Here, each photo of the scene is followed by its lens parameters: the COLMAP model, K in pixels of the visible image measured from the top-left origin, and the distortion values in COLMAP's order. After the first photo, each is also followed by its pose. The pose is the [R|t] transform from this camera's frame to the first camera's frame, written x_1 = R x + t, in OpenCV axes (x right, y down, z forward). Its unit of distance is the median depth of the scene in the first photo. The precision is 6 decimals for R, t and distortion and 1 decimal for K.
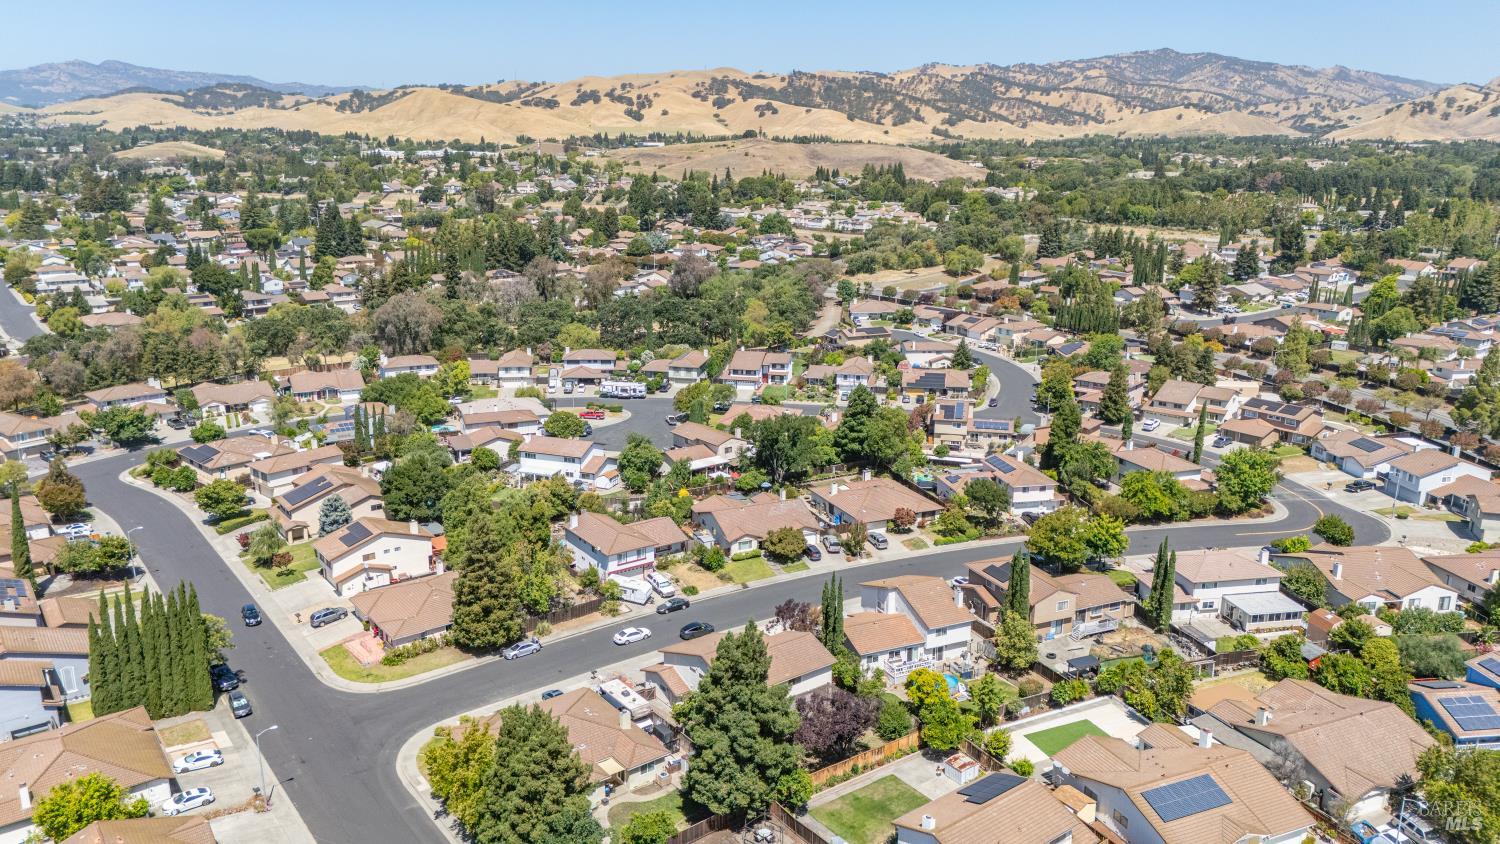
lens RADIAL K [[1096.6, 0, 755.2], [0, 1096.6, 426.0], [0, 0, 1]] dist [0.059196, -0.047211]
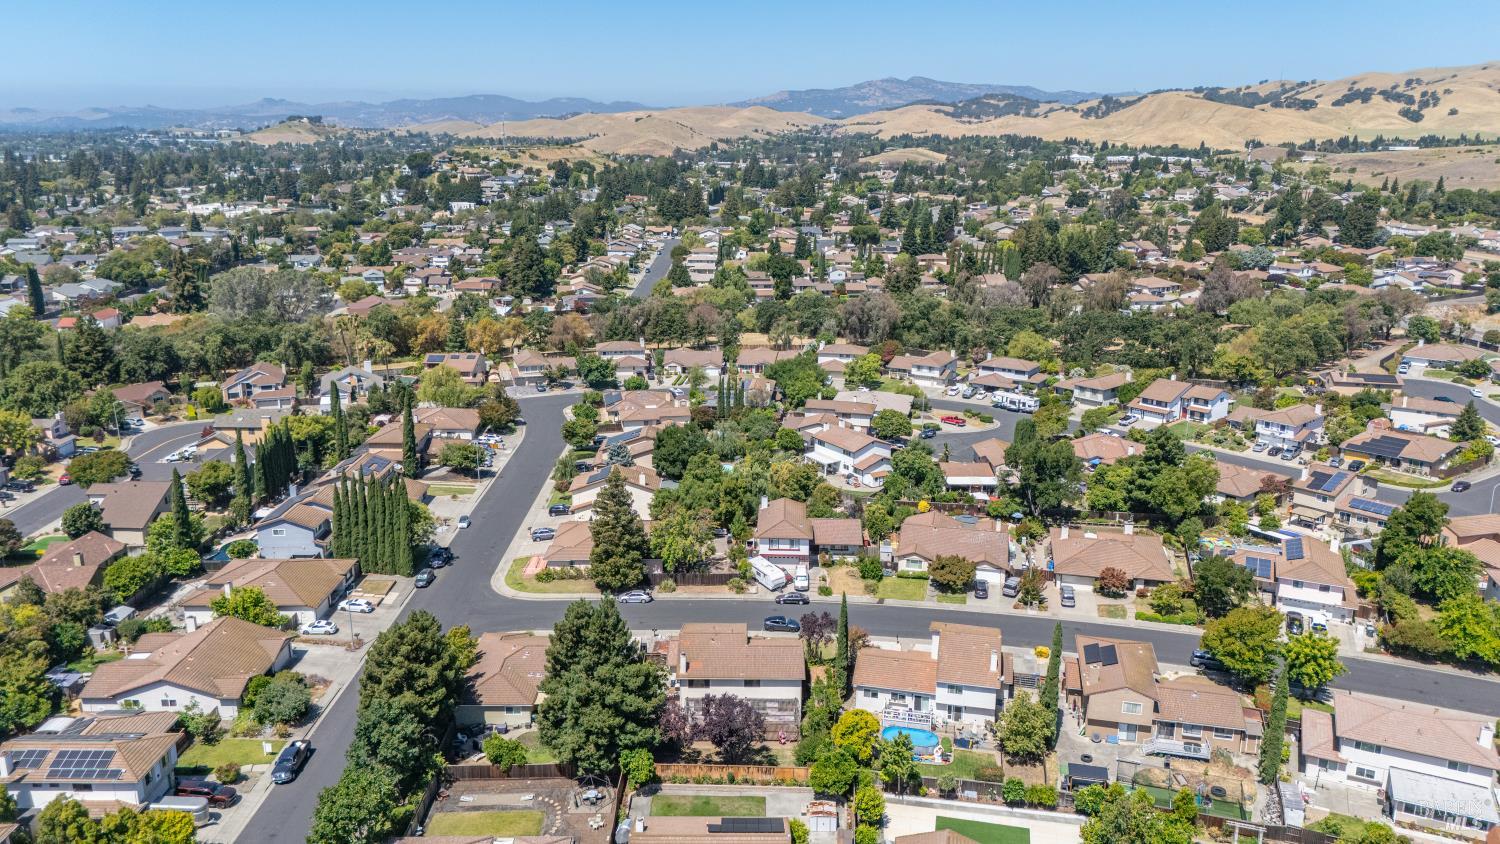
lens RADIAL K [[1096.6, 0, 747.2], [0, 1096.6, 423.4], [0, 0, 1]] dist [0.059196, -0.047211]
pose [[0.799063, 0.153900, -0.581217, 0.221663], [-0.157845, 0.986474, 0.044201, -0.017318], [0.580158, 0.056423, 0.812547, 0.065337]]
